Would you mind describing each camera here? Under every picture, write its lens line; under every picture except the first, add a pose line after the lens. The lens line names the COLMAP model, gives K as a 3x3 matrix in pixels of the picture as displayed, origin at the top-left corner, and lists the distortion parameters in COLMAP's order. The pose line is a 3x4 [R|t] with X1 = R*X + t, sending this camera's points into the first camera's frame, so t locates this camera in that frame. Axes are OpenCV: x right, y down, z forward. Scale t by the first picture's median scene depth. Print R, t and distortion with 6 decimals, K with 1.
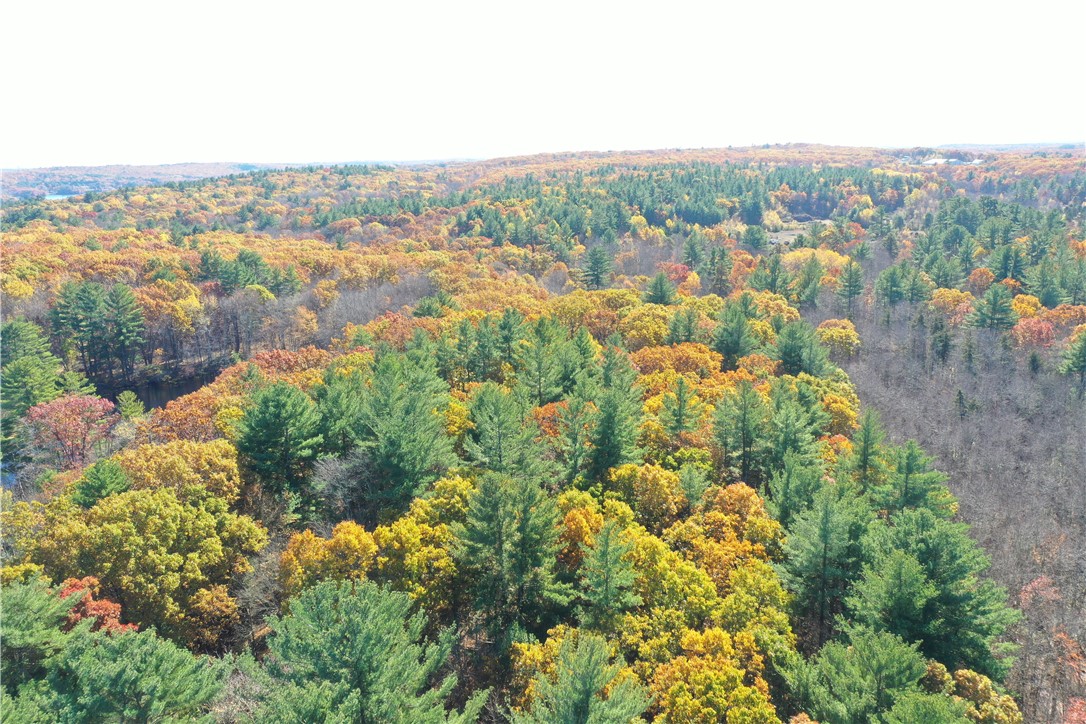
lens RADIAL K [[861.4, 0, 540.8], [0, 861.4, 351.7], [0, 0, 1]] dist [0.010188, 0.003052]
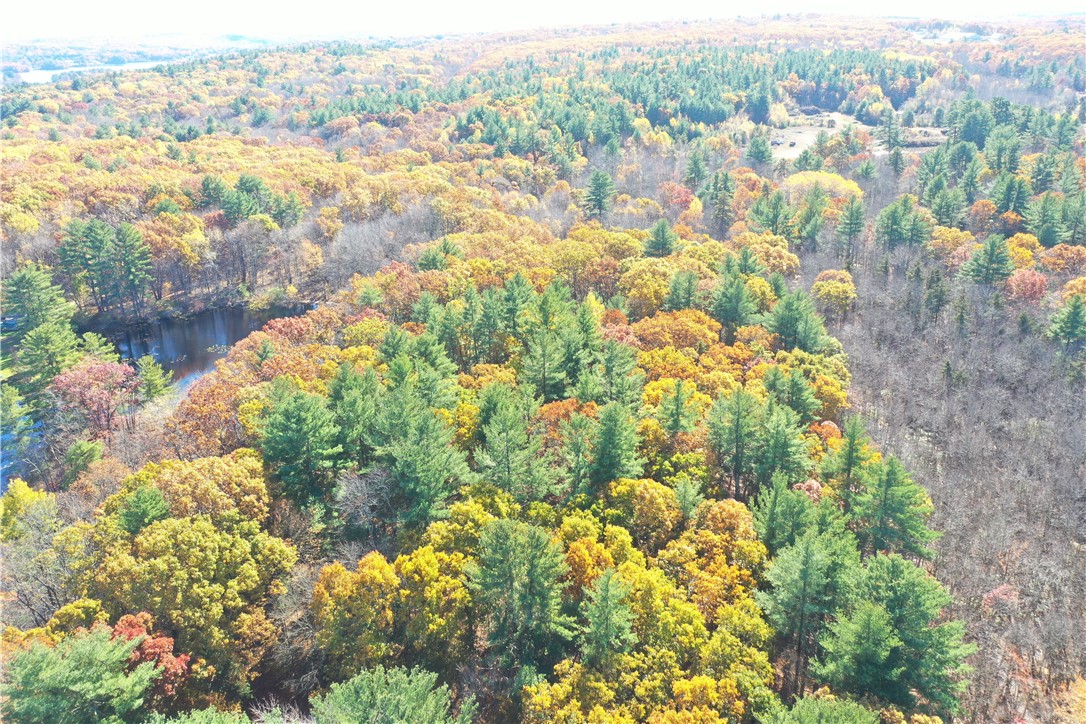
lens RADIAL K [[861.4, 0, 540.8], [0, 861.4, 351.7], [0, 0, 1]] dist [0.010188, 0.003052]
pose [[0.999987, -0.004567, -0.002287, -0.001702], [0.004846, 0.989776, 0.142547, -0.079440], [0.001613, -0.142557, 0.989785, -0.018699]]
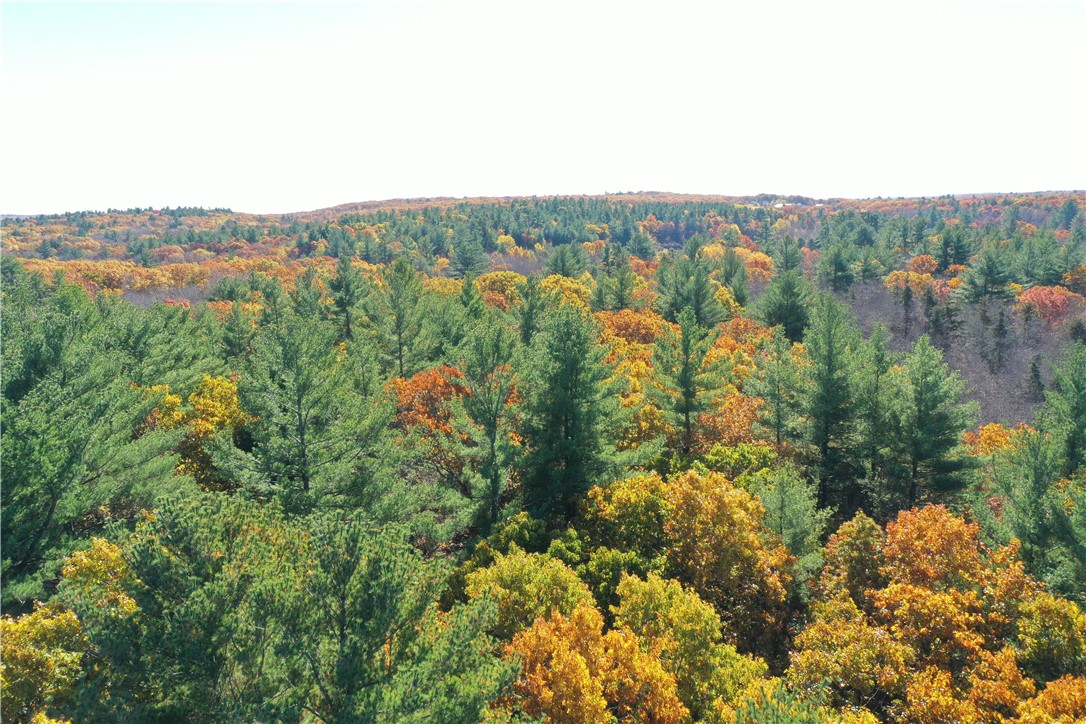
lens RADIAL K [[861.4, 0, 540.8], [0, 861.4, 351.7], [0, 0, 1]] dist [0.010188, 0.003052]
pose [[0.986211, -0.024897, 0.163607, -0.001622], [0.035188, 0.997560, -0.060304, 0.042072], [-0.161706, 0.065230, 0.984681, 0.269596]]
